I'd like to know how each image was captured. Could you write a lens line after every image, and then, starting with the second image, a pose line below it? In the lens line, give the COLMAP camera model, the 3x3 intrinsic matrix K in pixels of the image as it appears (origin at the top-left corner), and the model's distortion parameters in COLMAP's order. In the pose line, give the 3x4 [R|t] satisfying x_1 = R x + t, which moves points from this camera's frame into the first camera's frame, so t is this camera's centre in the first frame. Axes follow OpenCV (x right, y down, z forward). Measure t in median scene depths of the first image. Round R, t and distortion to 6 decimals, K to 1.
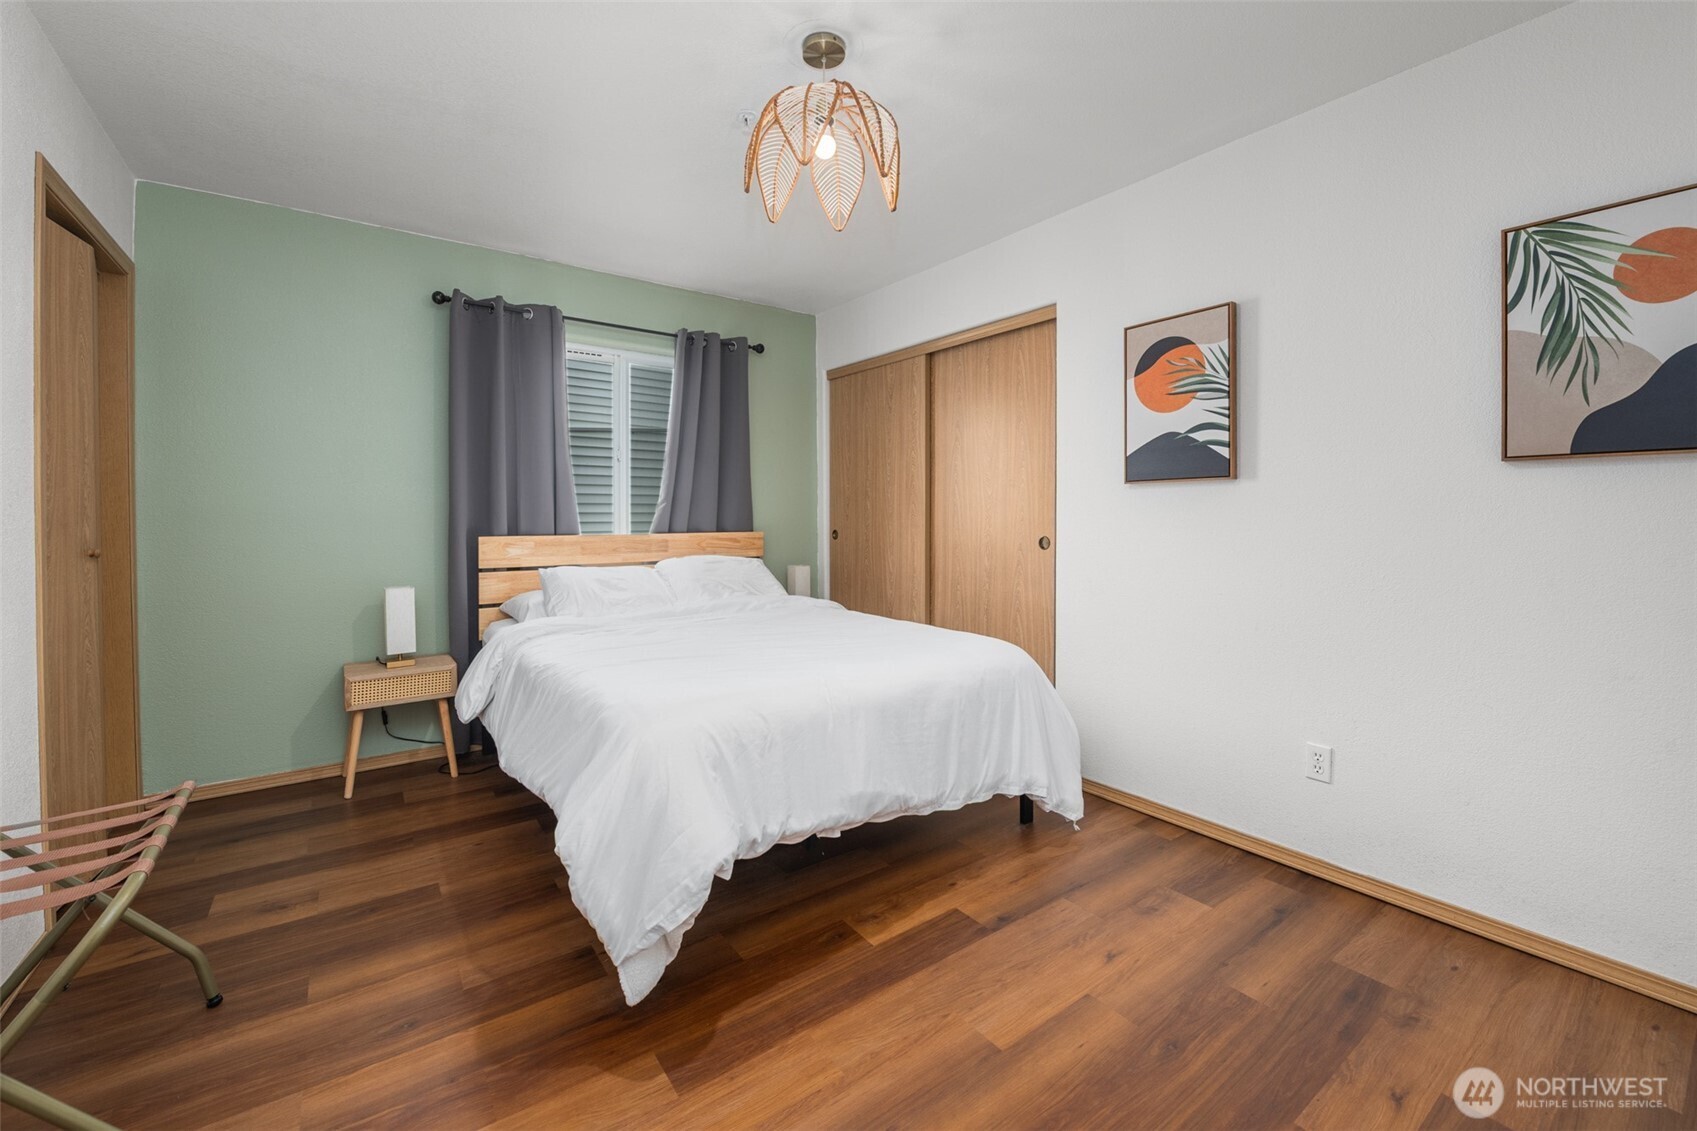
lens RADIAL K [[681.7, 0, 850.4], [0, 681.7, 565.3], [0, 0, 1]] dist [-0.005461, -0.003821]
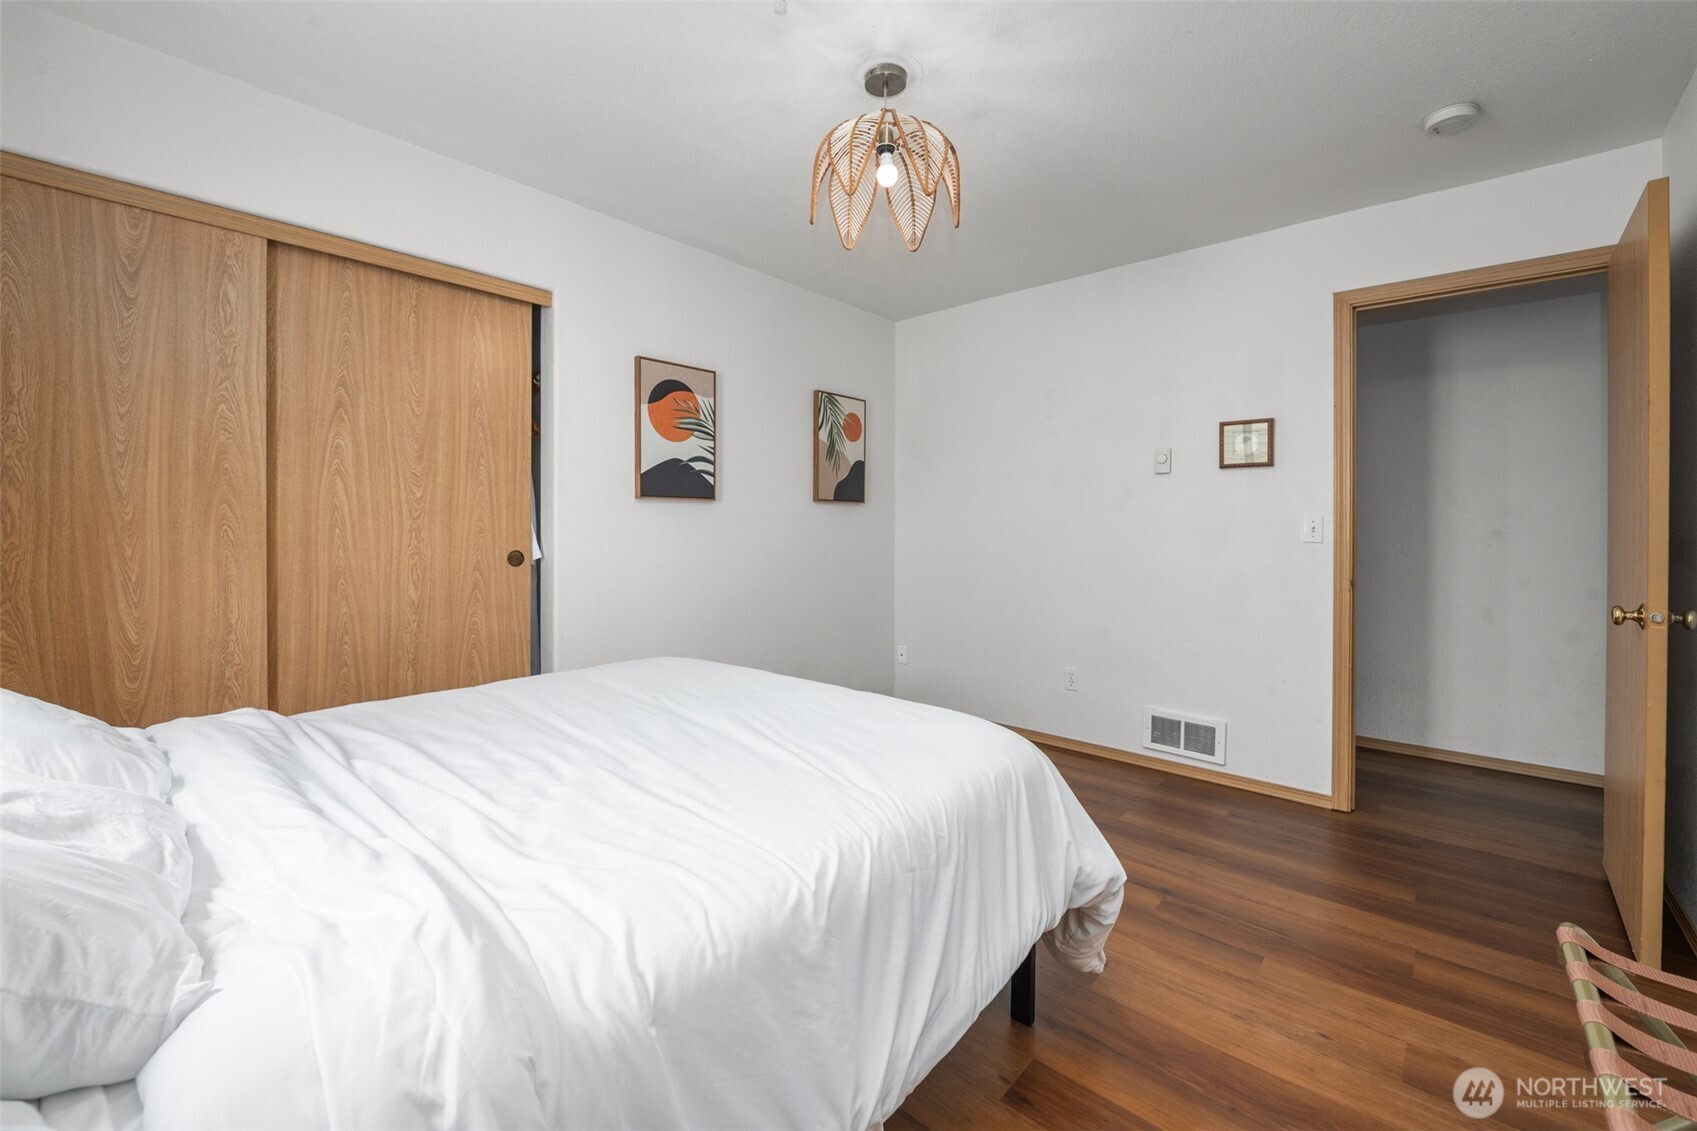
lens RADIAL K [[681.7, 0, 847.3], [0, 681.7, 563.6], [0, 0, 1]] dist [-0.005461, -0.003821]
pose [[-0.201655, -0.054541, 0.977937, -0.781792], [0.066184, 0.995407, 0.069163, -0.071702], [-0.977218, 0.078671, -0.197120, 0.943196]]
